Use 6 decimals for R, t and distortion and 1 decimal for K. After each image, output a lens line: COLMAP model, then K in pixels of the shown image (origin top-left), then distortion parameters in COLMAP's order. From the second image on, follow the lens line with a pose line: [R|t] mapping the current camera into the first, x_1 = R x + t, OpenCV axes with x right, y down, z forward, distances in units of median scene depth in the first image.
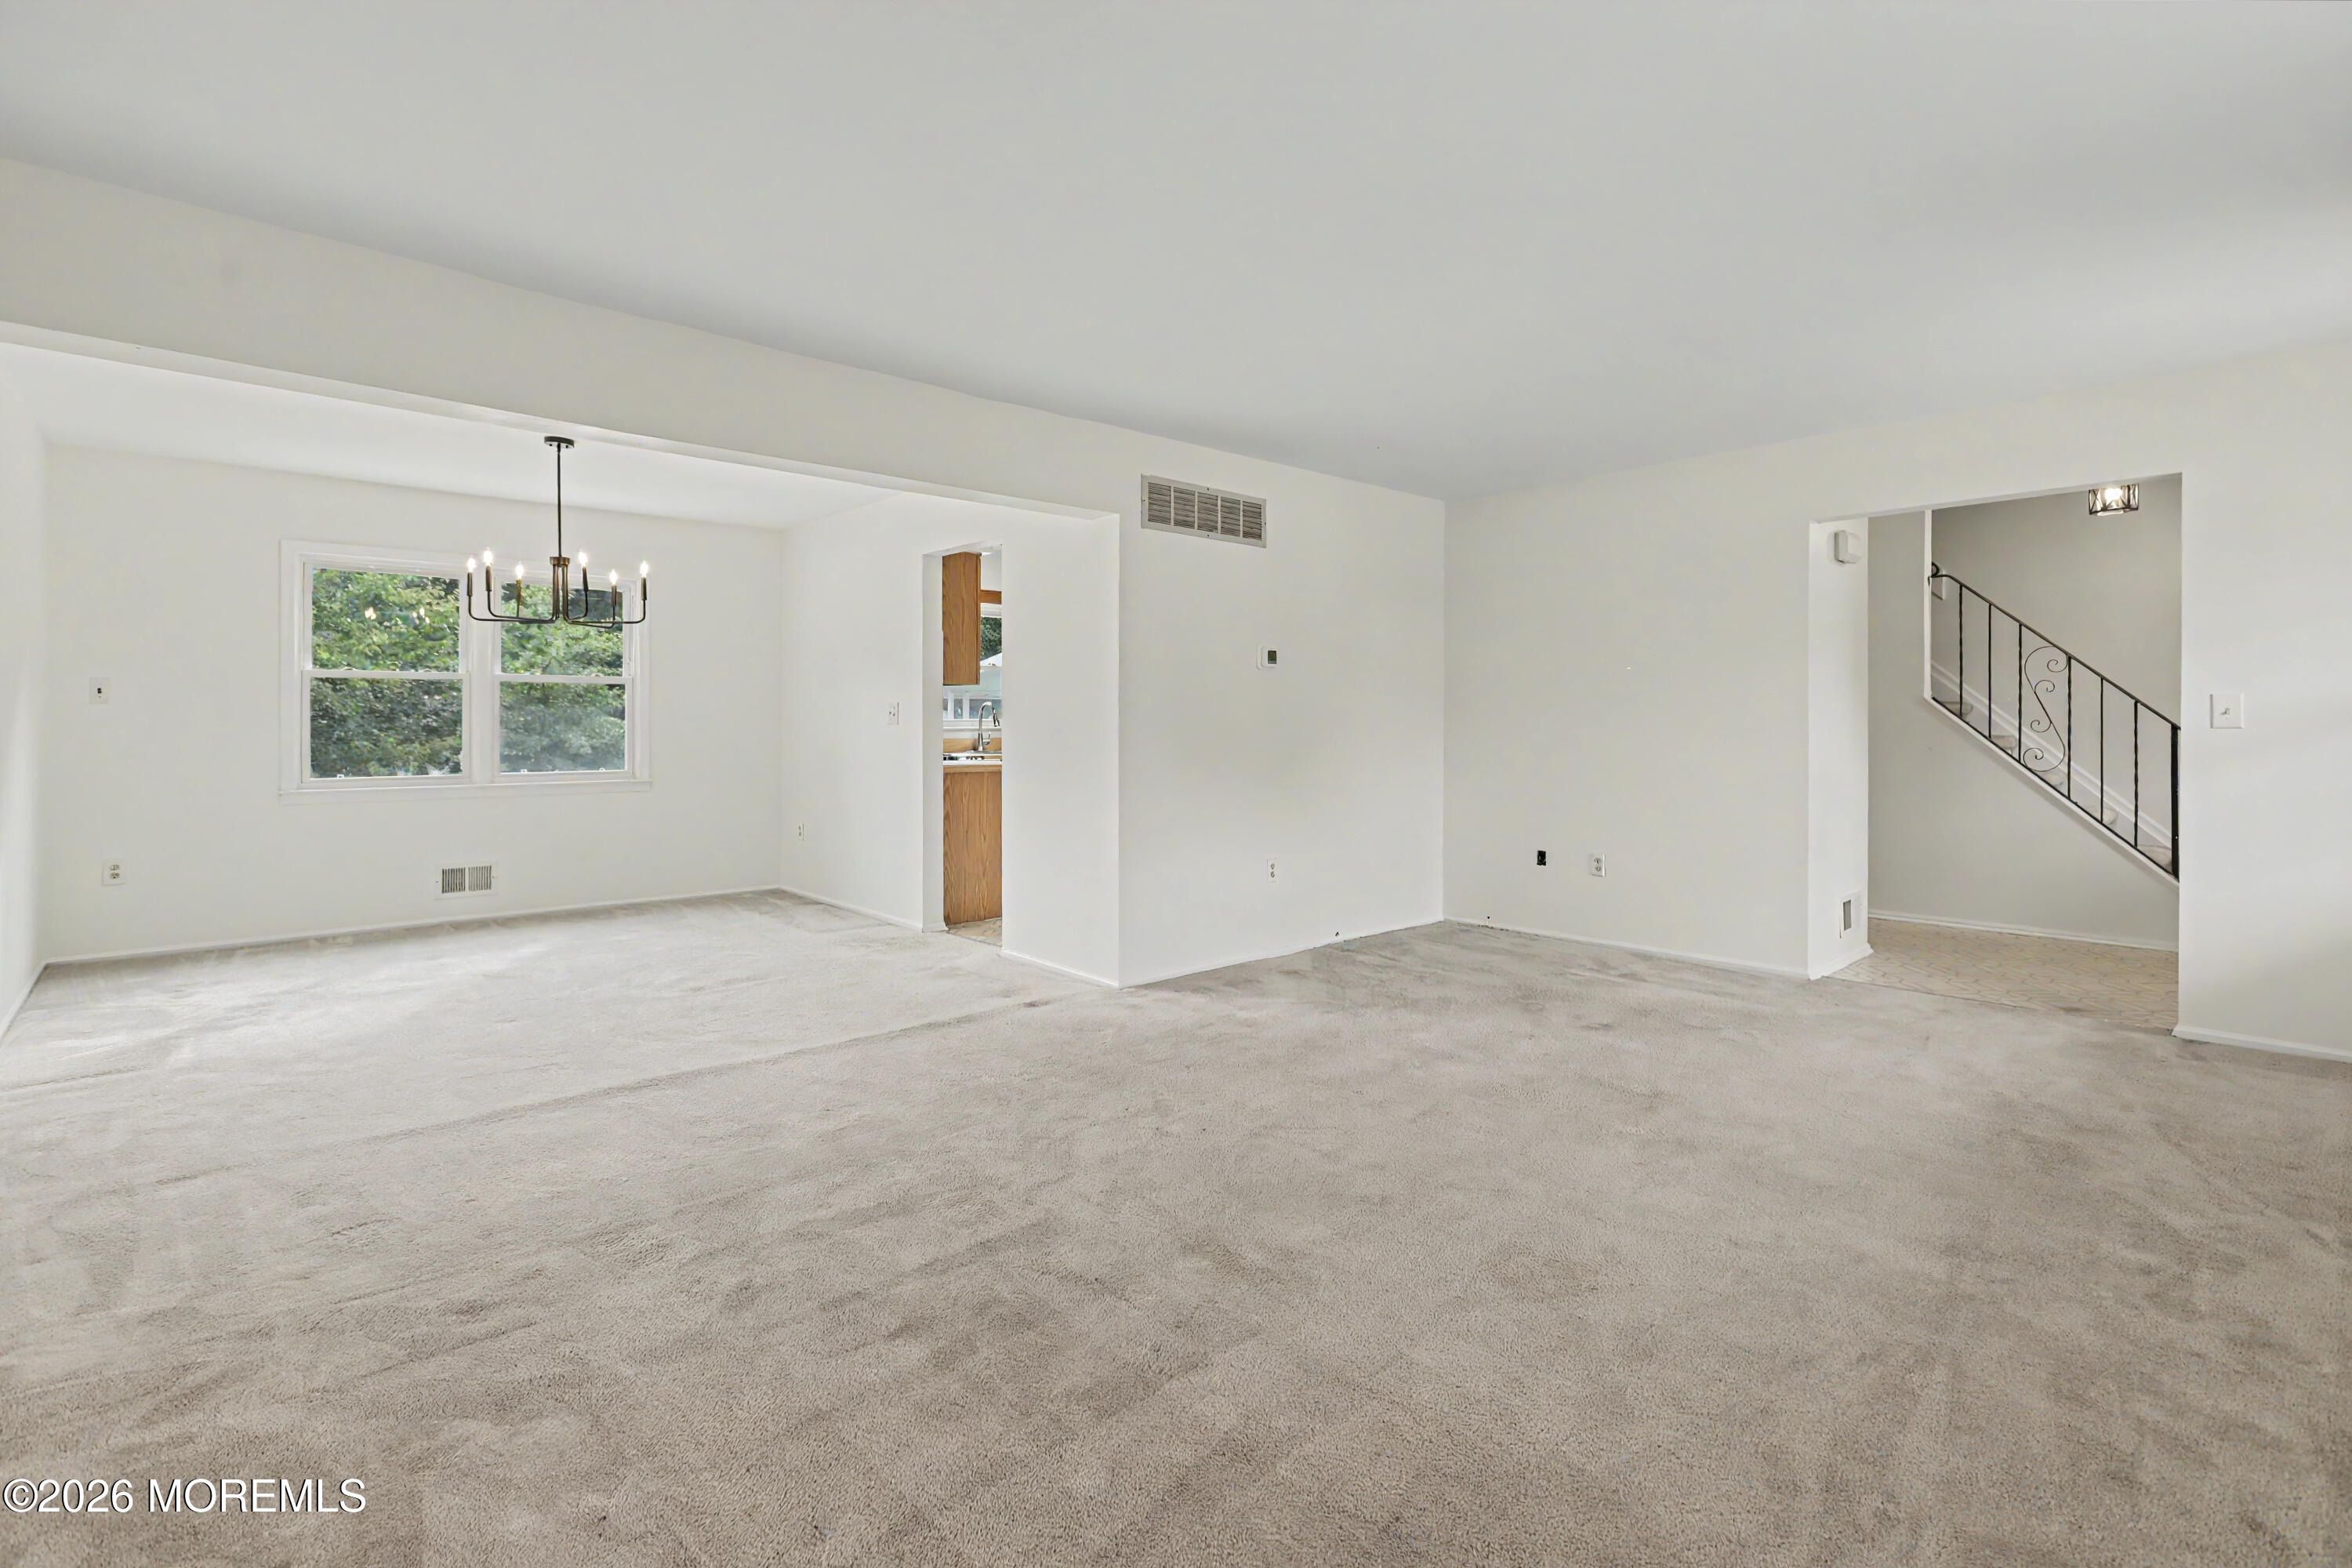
lens RADIAL K [[1082.6, 0, 1175.3], [0, 1082.6, 728.0], [0, 0, 1]] dist [0.000631, 0.000973]
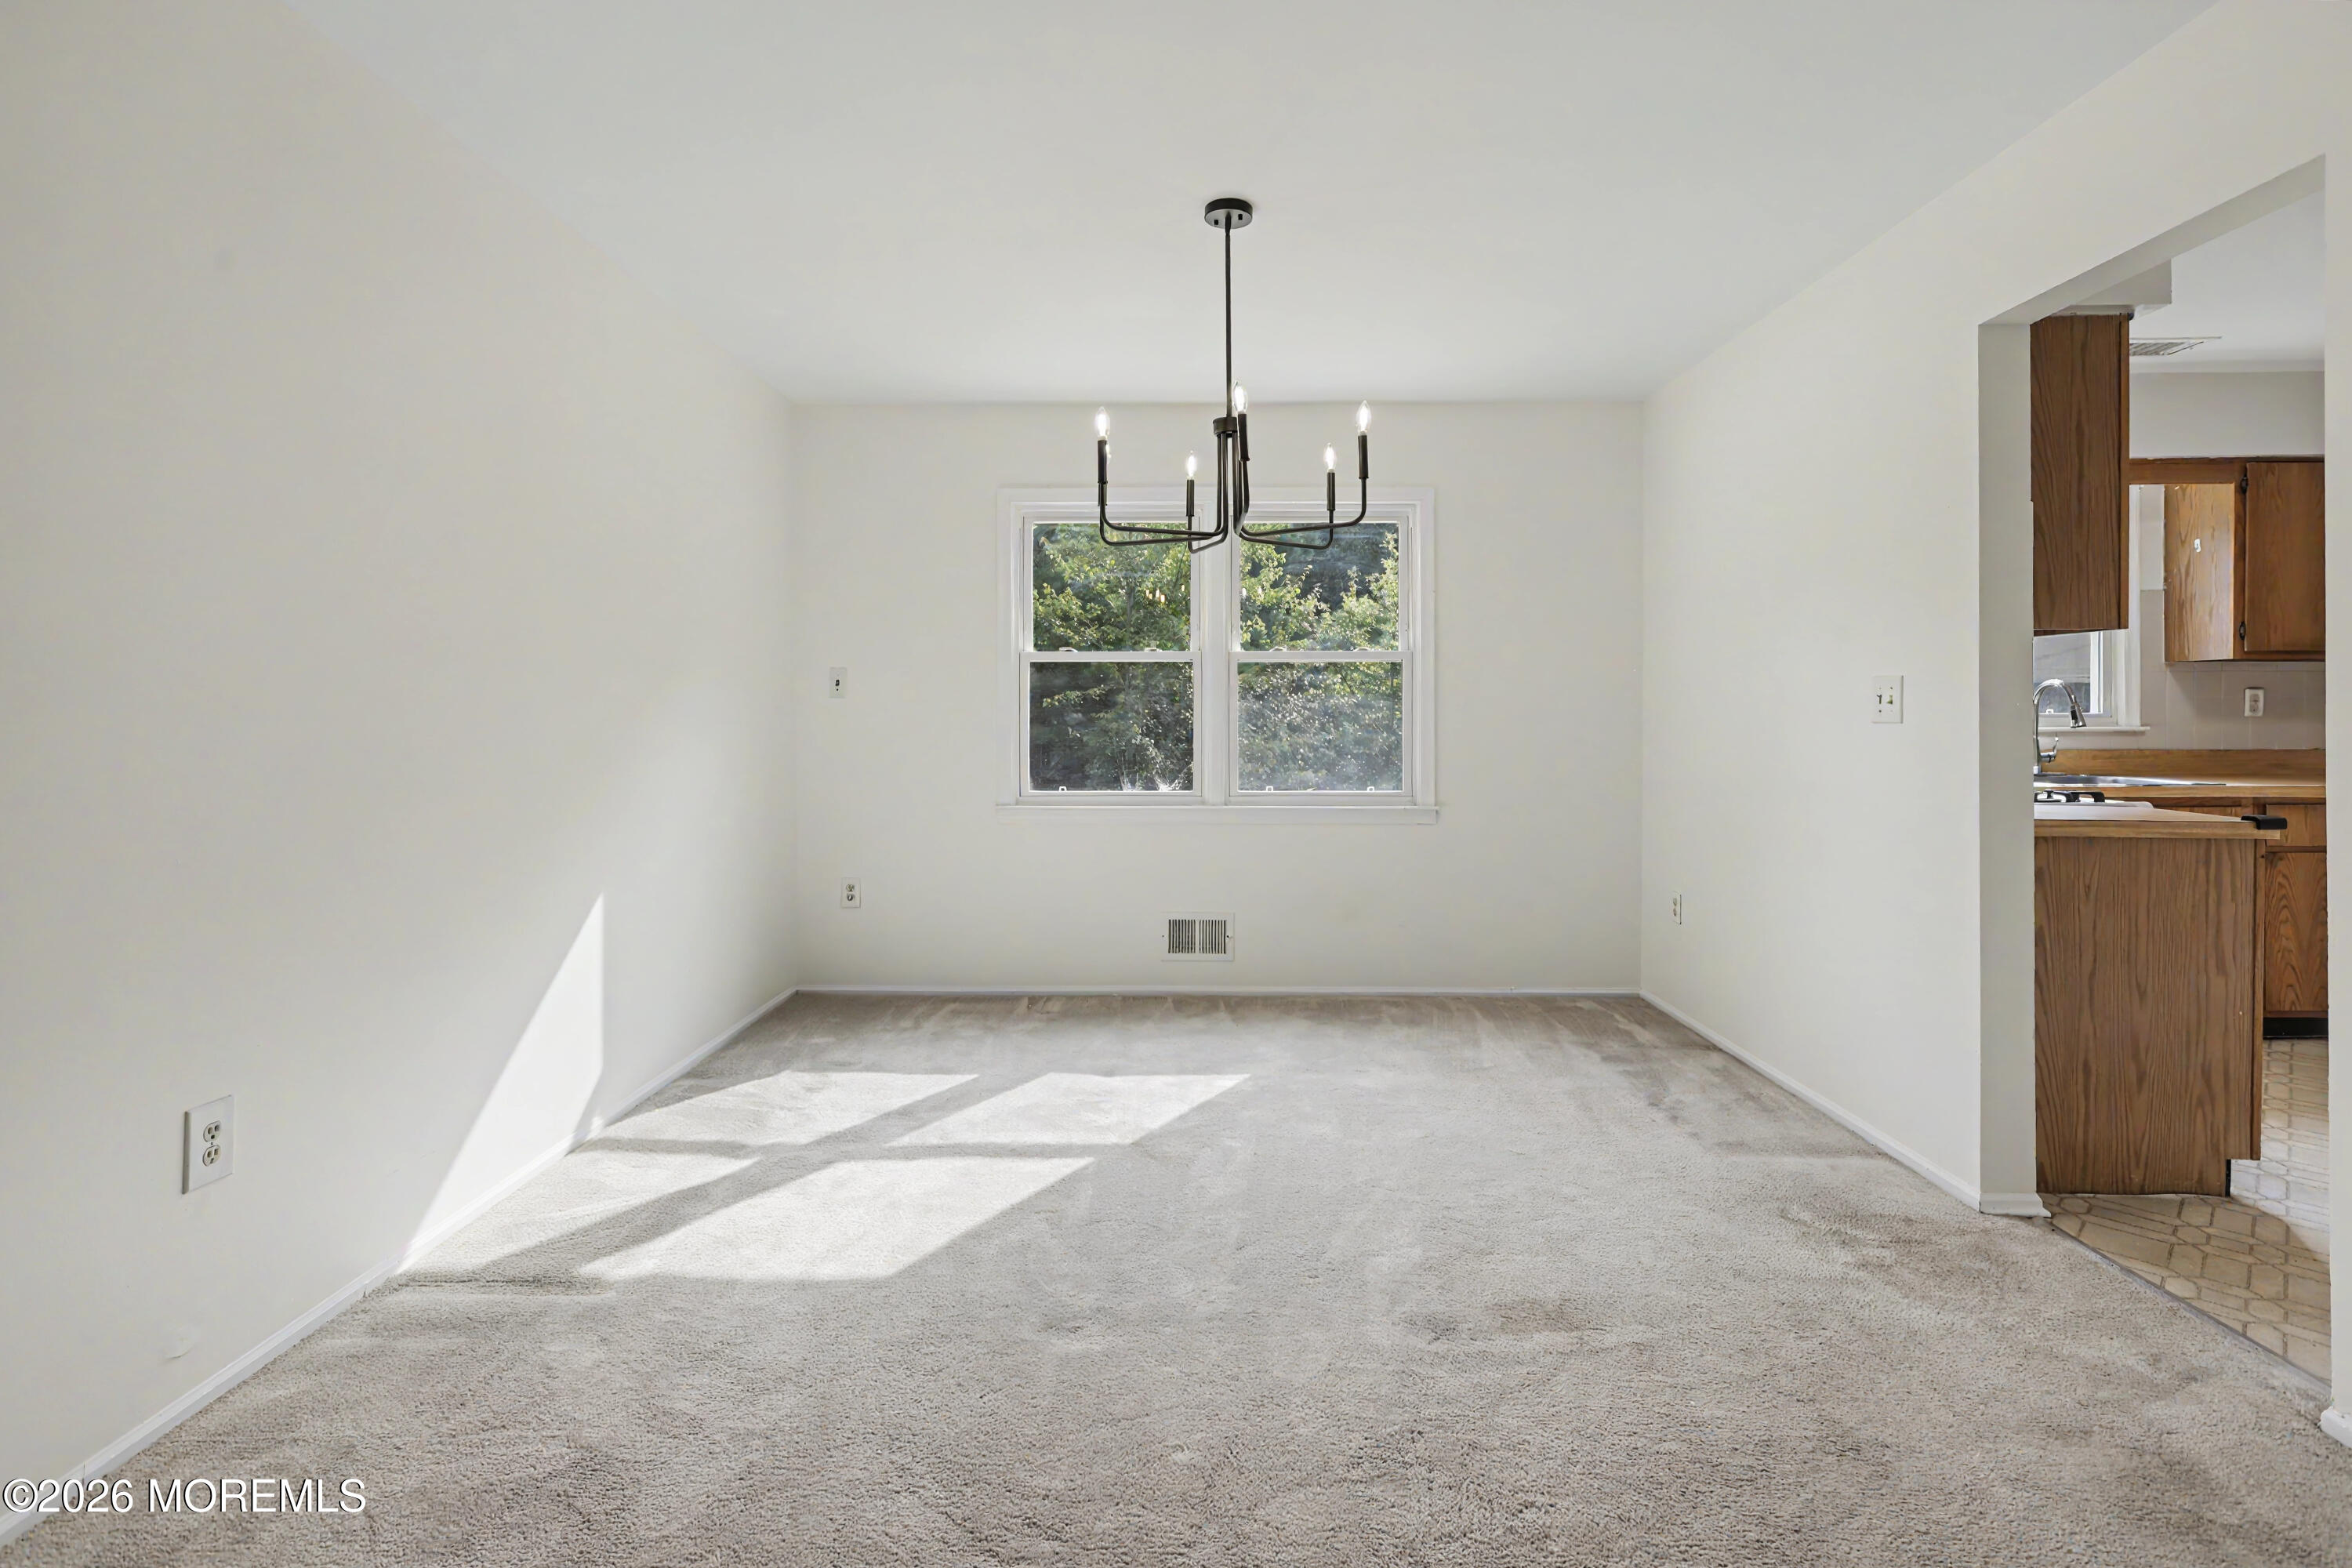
lens RADIAL K [[1092.8, 0, 1172.7], [0, 1092.8, 722.5], [0, 0, 1]] dist [0.000424, 0.001326]
pose [[0.724984, -0.000745, -0.688765, -0.164535], [-0.002343, 0.999991, -0.003548, -0.000381], [0.688761, 0.004186, 0.724976, 0.462535]]
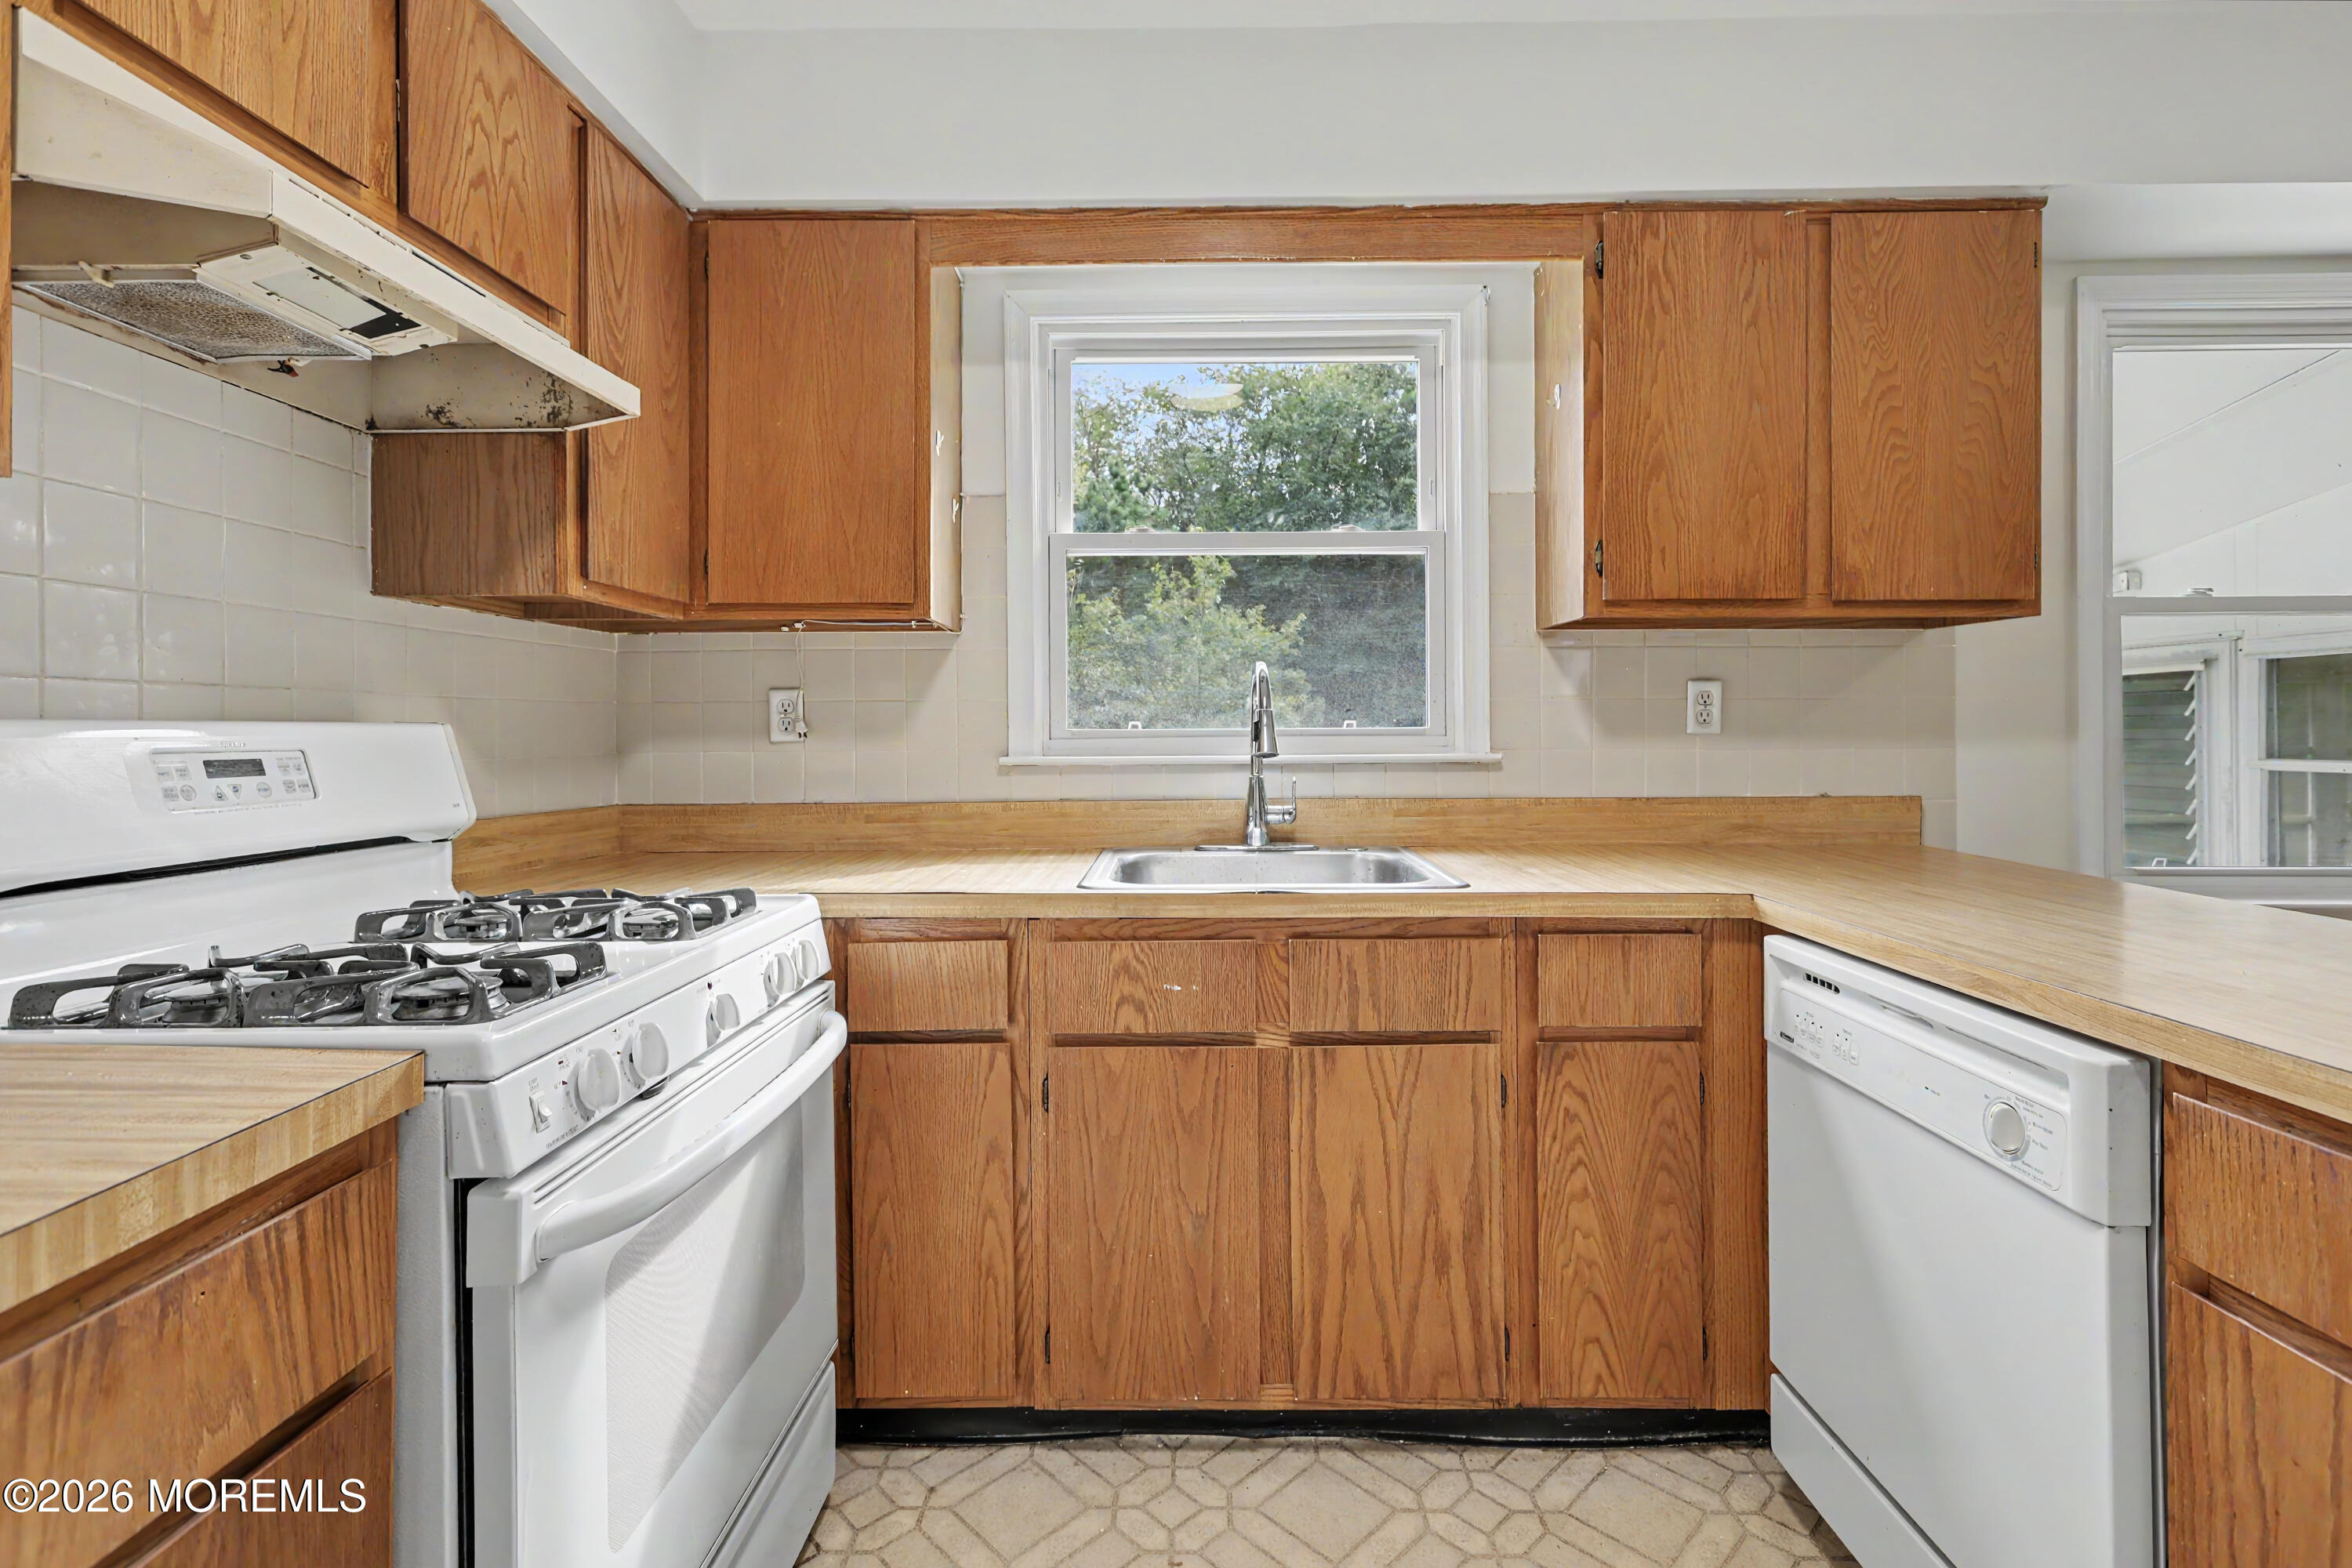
lens RADIAL K [[1082.6, 0, 1175.3], [0, 1082.6, 728.0], [0, 0, 1]] dist [0.000631, 0.000973]
pose [[0.725088, -0.004253, -0.688643, -0.018094], [-0.002439, 0.999959, -0.008743, -0.006861], [0.688651, 0.008018, 0.725048, 1.089241]]
